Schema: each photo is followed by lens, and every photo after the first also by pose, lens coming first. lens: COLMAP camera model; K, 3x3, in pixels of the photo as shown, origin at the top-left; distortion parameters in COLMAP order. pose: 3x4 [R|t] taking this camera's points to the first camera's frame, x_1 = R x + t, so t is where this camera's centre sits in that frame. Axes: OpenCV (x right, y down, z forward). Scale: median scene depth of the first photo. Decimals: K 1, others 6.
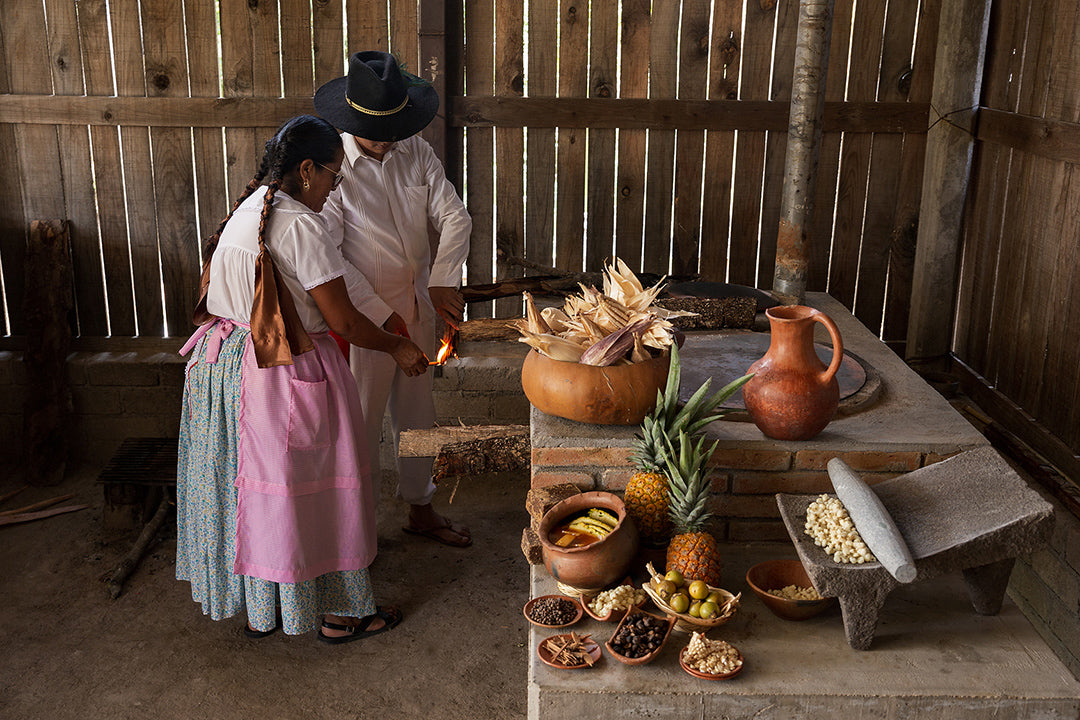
lens RADIAL K [[1154.8, 0, 539.5], [0, 1154.8, 364.5], [0, 0, 1]] dist [0.020954, 0.000000]
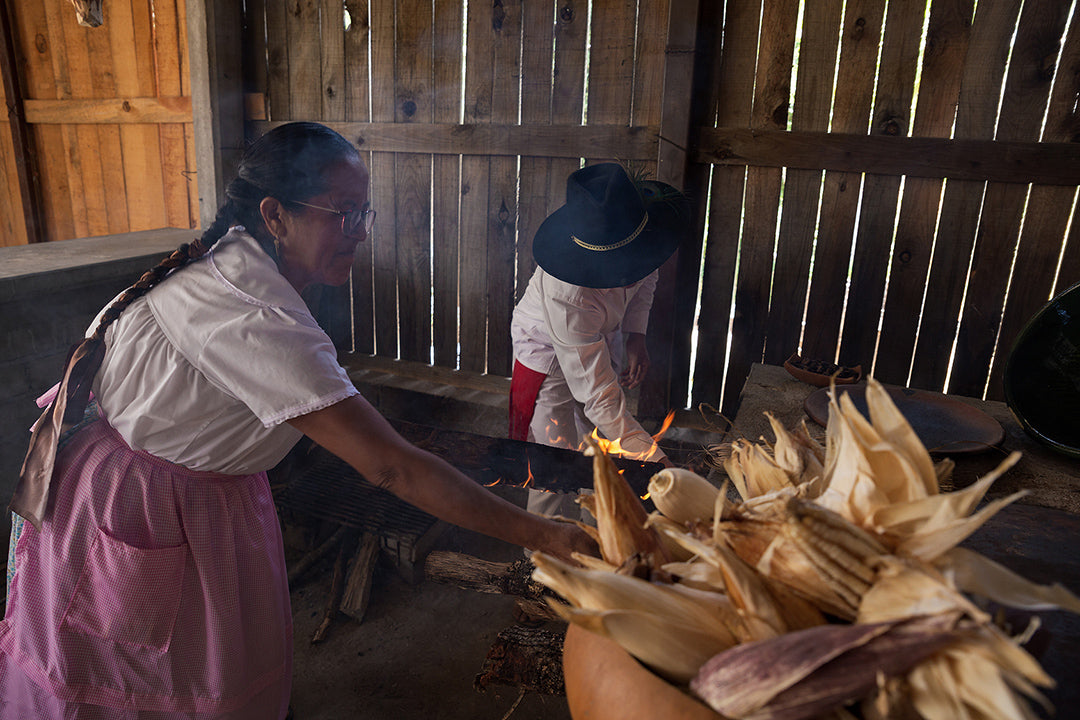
lens RADIAL K [[723.9, 0, 530.0], [0, 723.9, 364.5], [0, 0, 1]] dist [-0.102232, 0.035856]
pose [[0.915021, 0.139088, -0.378671, 0.033508], [-0.140555, 0.989784, 0.023914, -0.053813], [0.378128, 0.031342, 0.925223, 0.474572]]
